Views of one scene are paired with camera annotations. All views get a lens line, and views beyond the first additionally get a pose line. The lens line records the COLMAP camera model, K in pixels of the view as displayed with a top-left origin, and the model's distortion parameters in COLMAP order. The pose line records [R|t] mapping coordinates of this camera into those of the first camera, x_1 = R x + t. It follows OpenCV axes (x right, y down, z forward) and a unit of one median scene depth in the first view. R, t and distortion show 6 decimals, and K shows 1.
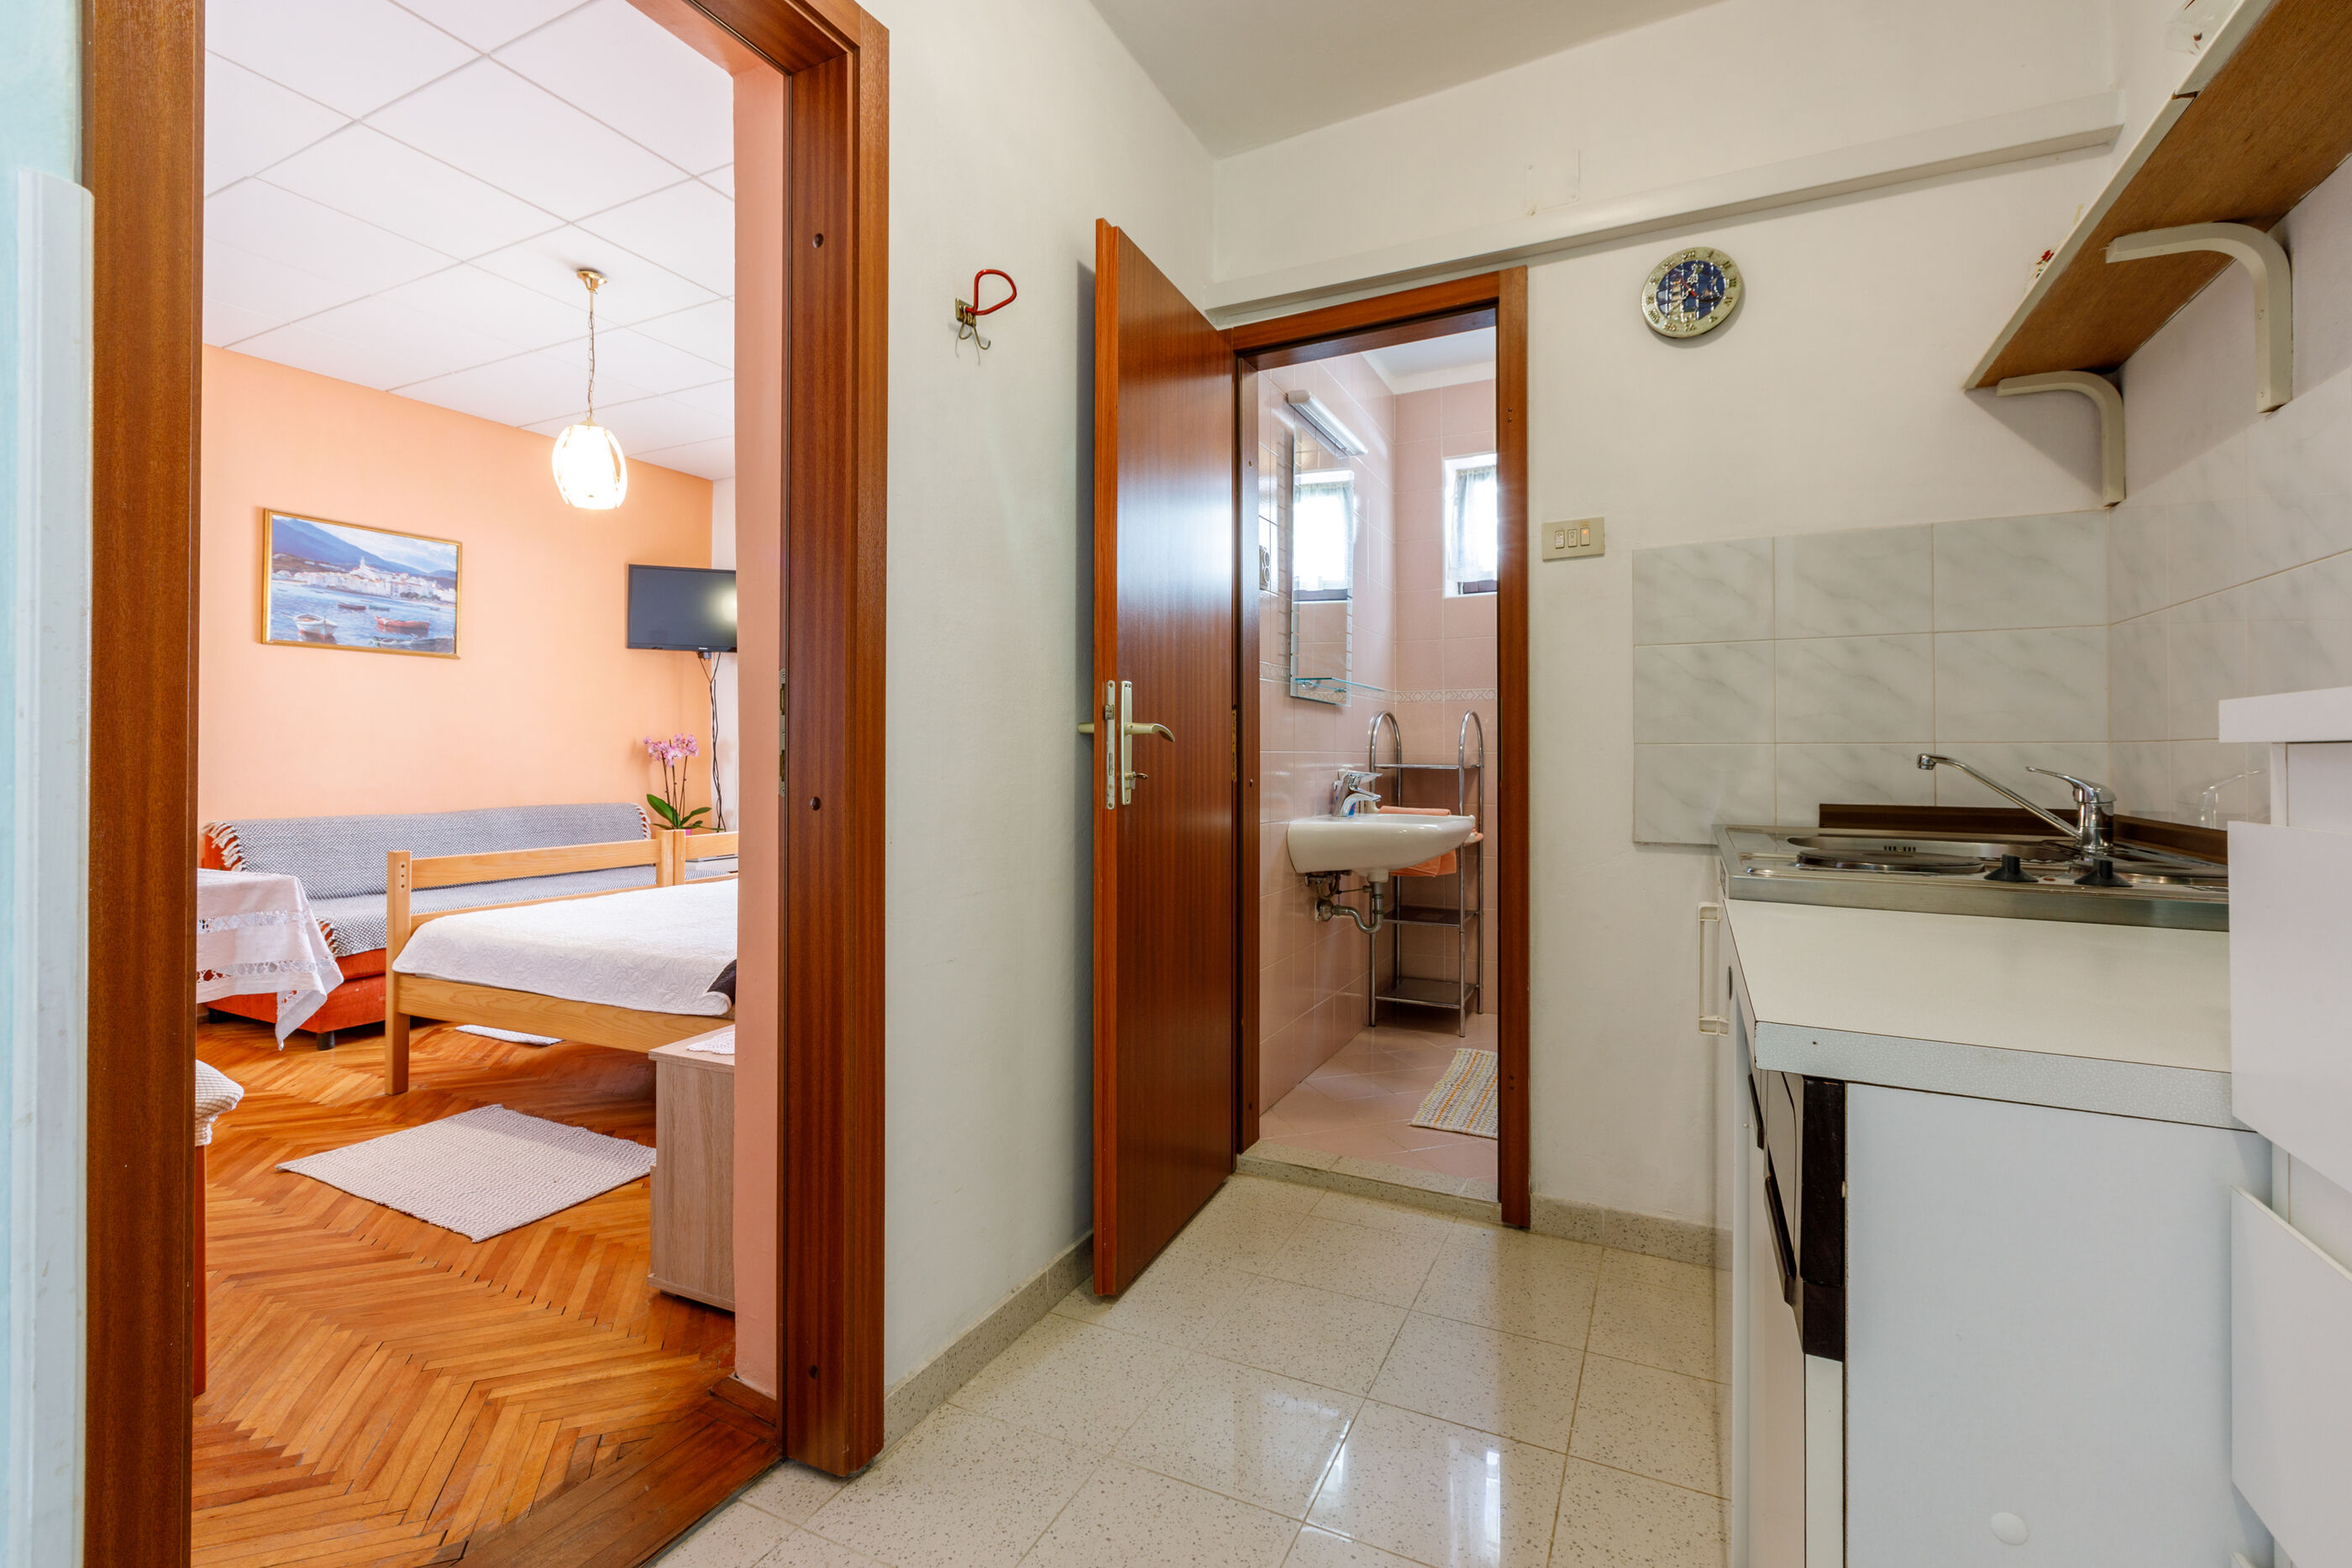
lens RADIAL K [[1064.9, 0, 1175.7], [0, 1064.9, 737.7], [0, 0, 1]] dist [-0.000854, 0.000683]
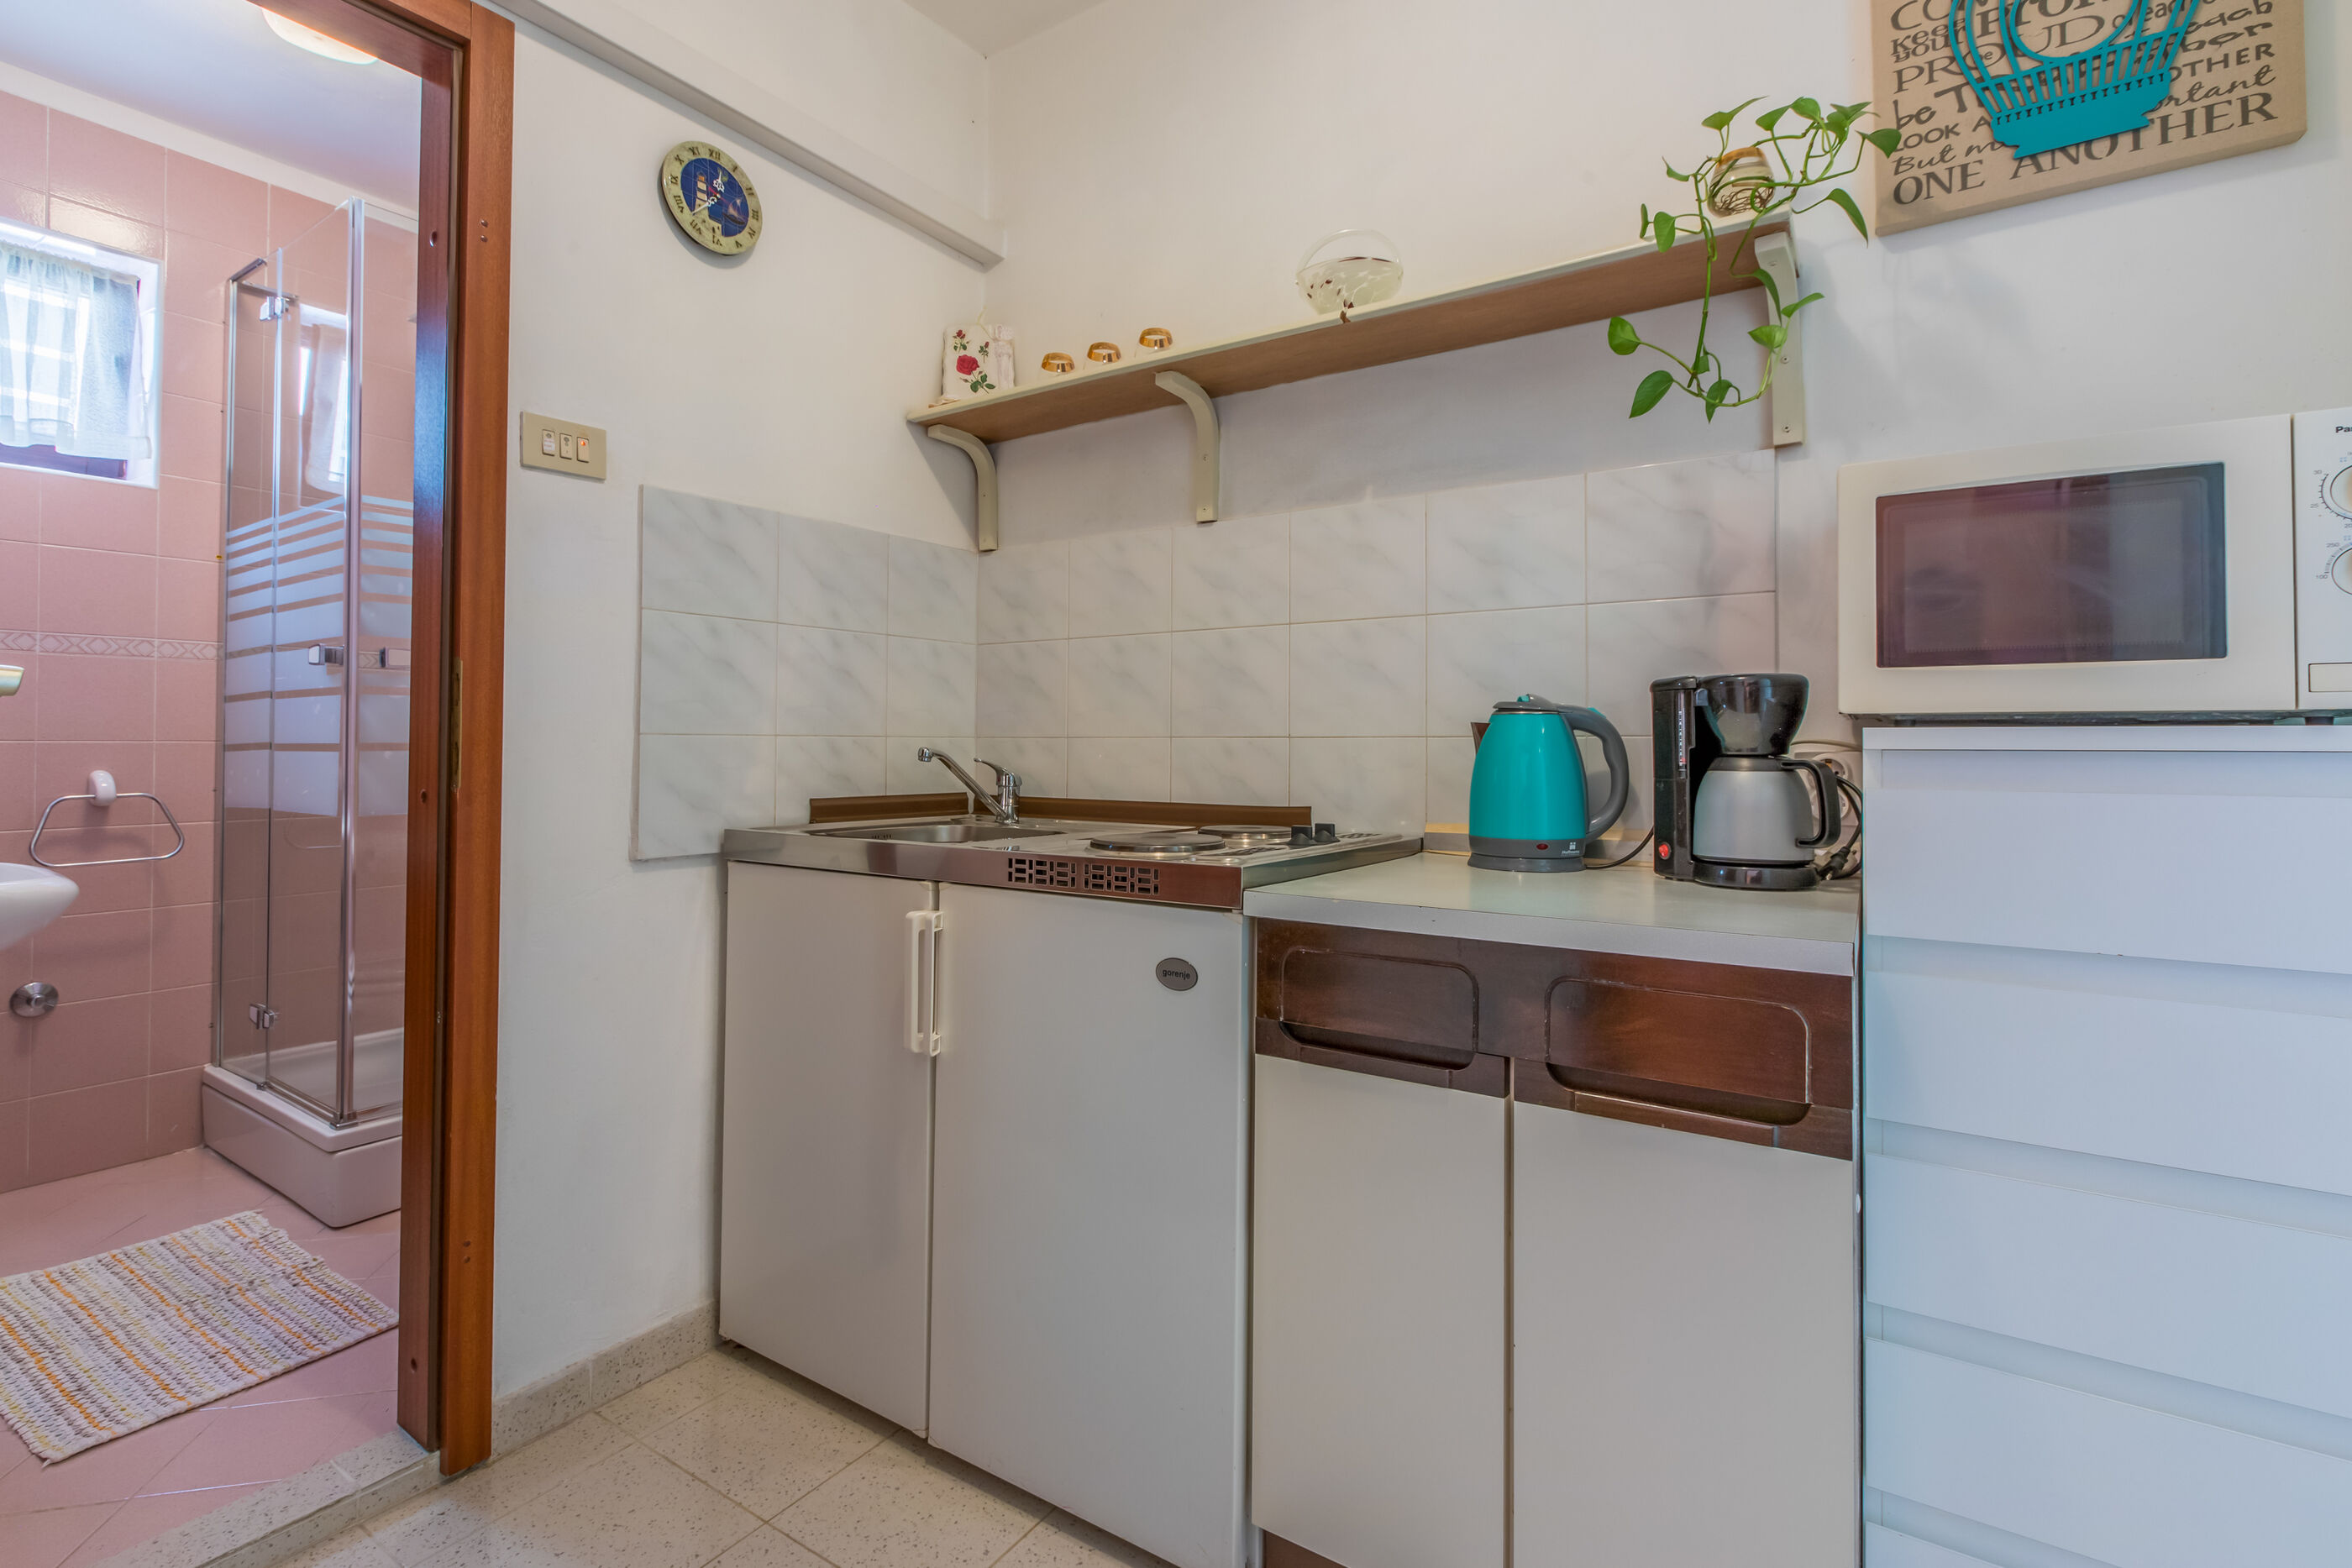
lens RADIAL K [[1083.6, 0, 1137.0], [0, 1083.6, 727.2], [0, 0, 1]] dist [-0.001316, -0.000354]
pose [[0.135946, 0.019864, 0.990517, -0.315565], [-0.017417, 0.999692, -0.017657, 0.009006], [-0.990563, -0.014851, 0.136250, 0.551899]]
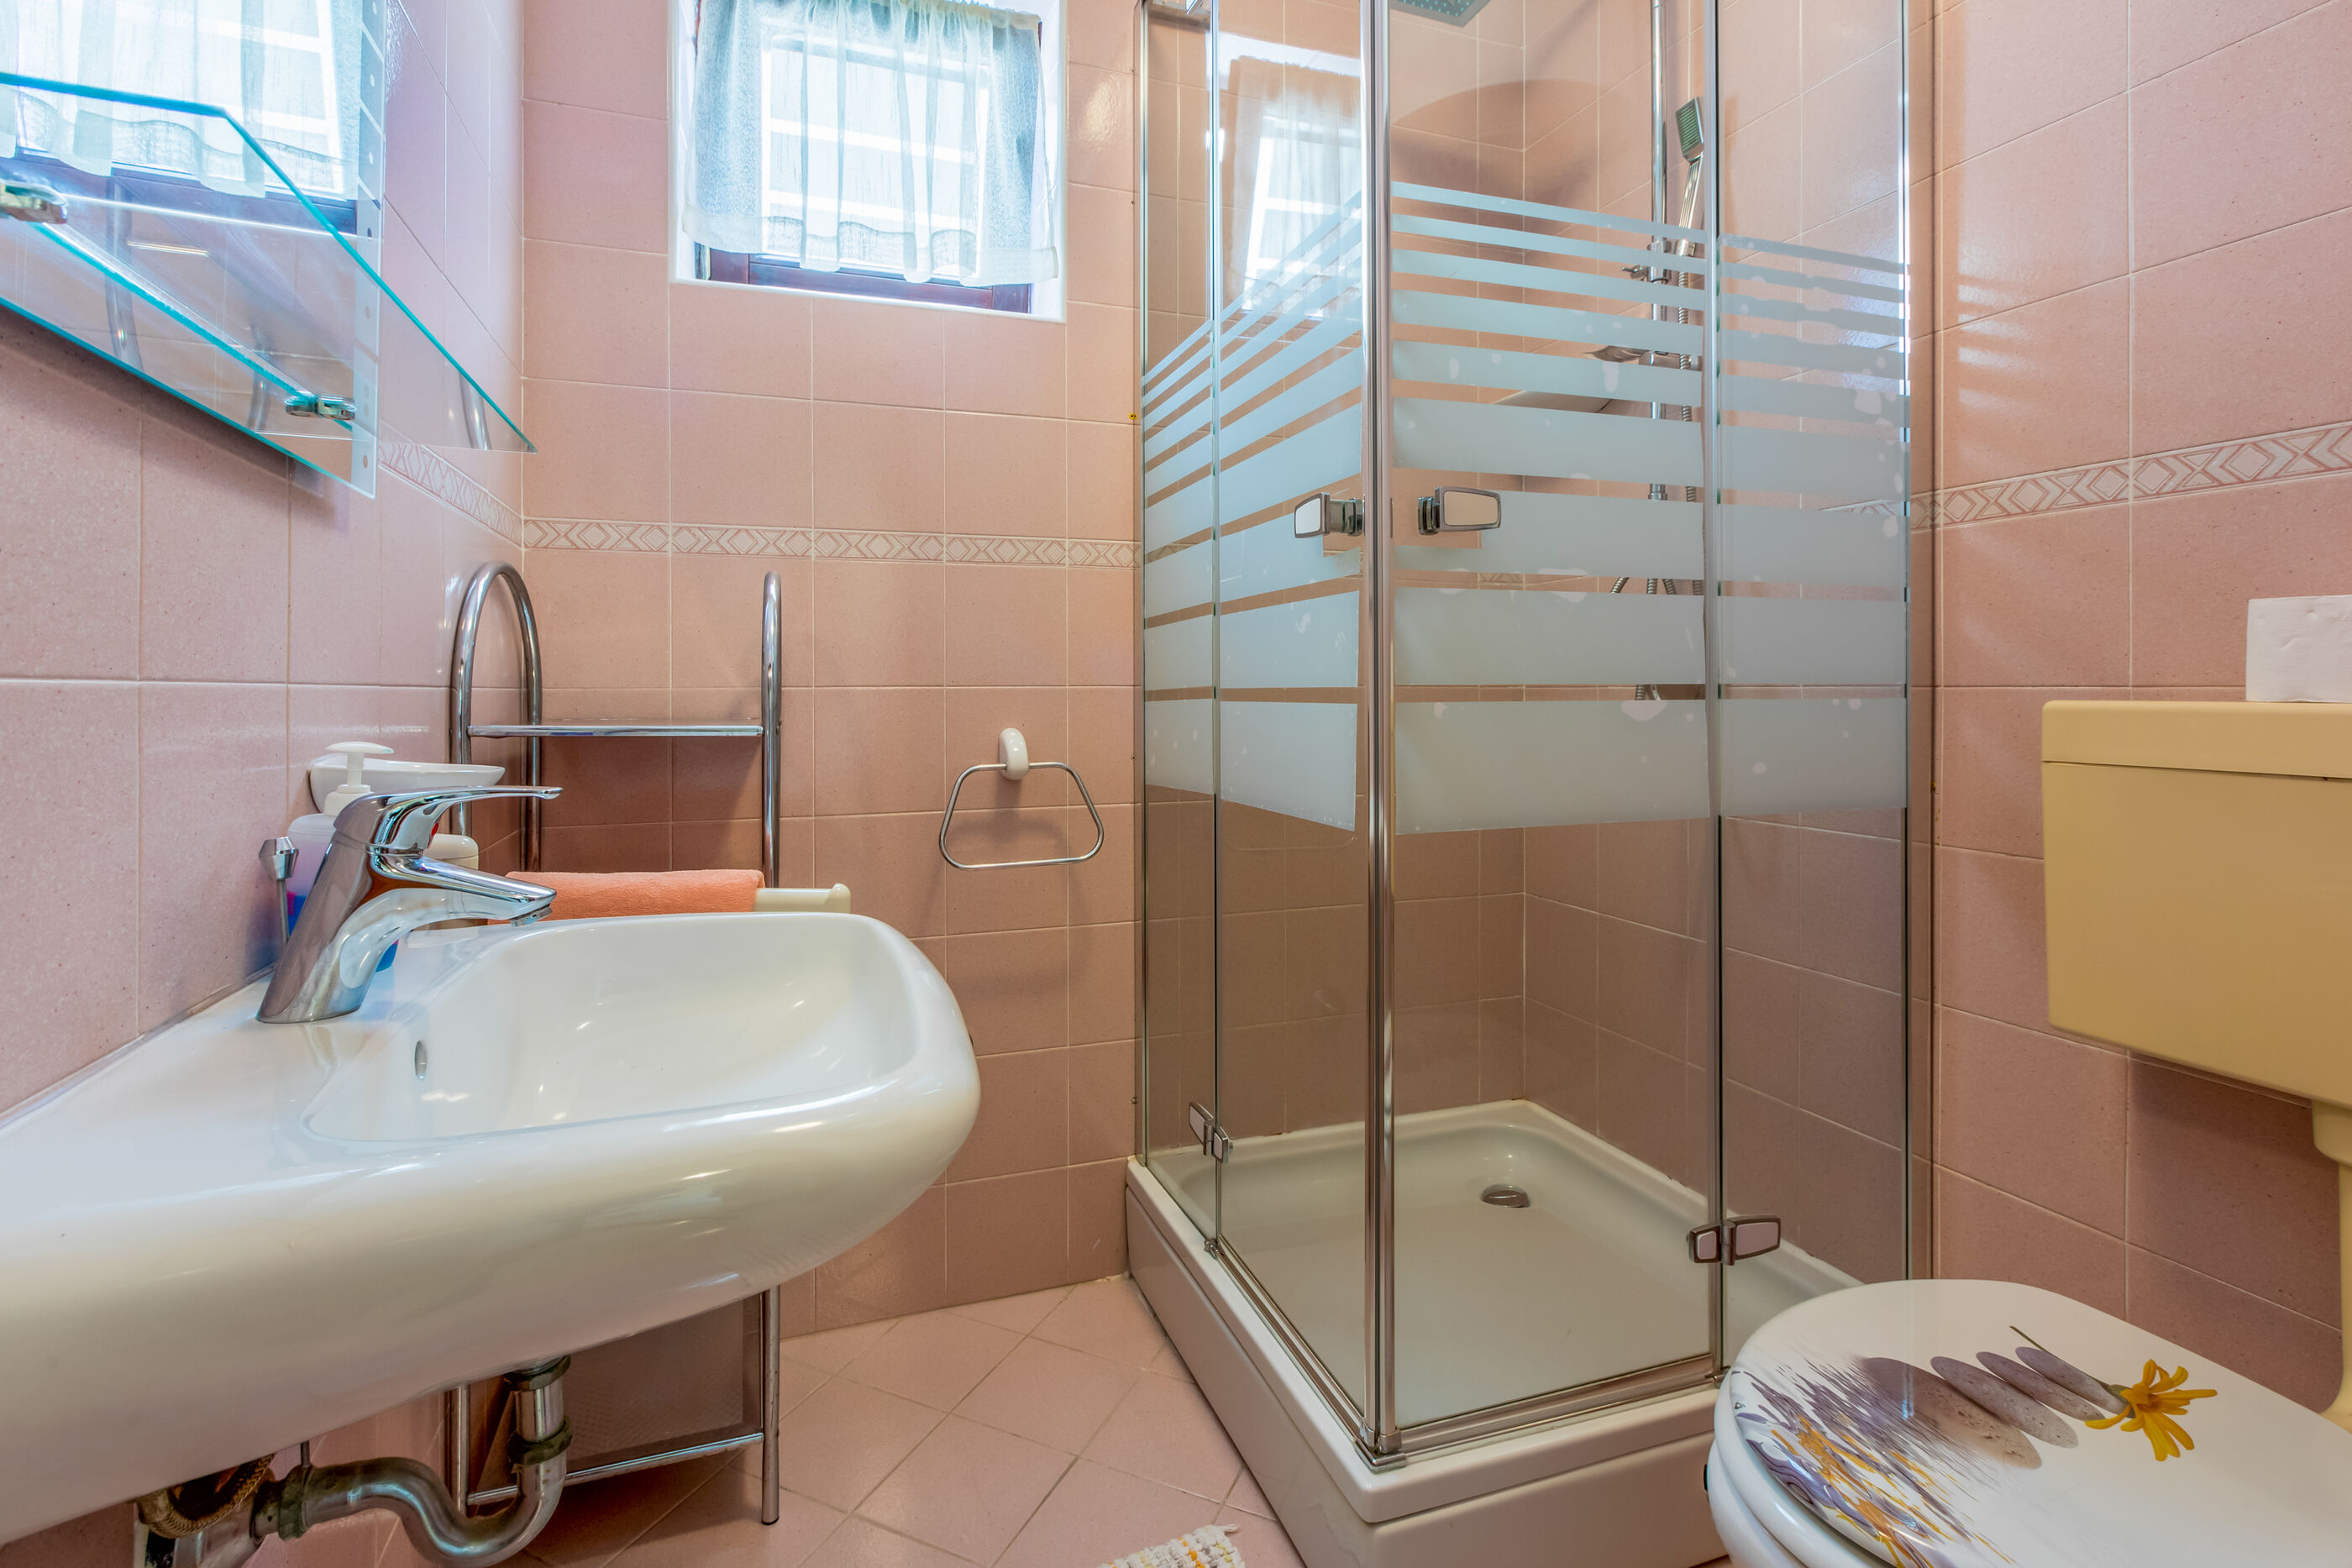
lens RADIAL K [[1084.6, 0, 1128.2], [0, 1084.6, 688.3], [0, 0, 1]] dist [0.002065, 0.000210]
pose [[0.710290, 0.002582, 0.703904, 0.189399], [-0.010260, 0.999925, 0.006685, 0.018106], [-0.703834, -0.011970, 0.710264, 1.191859]]
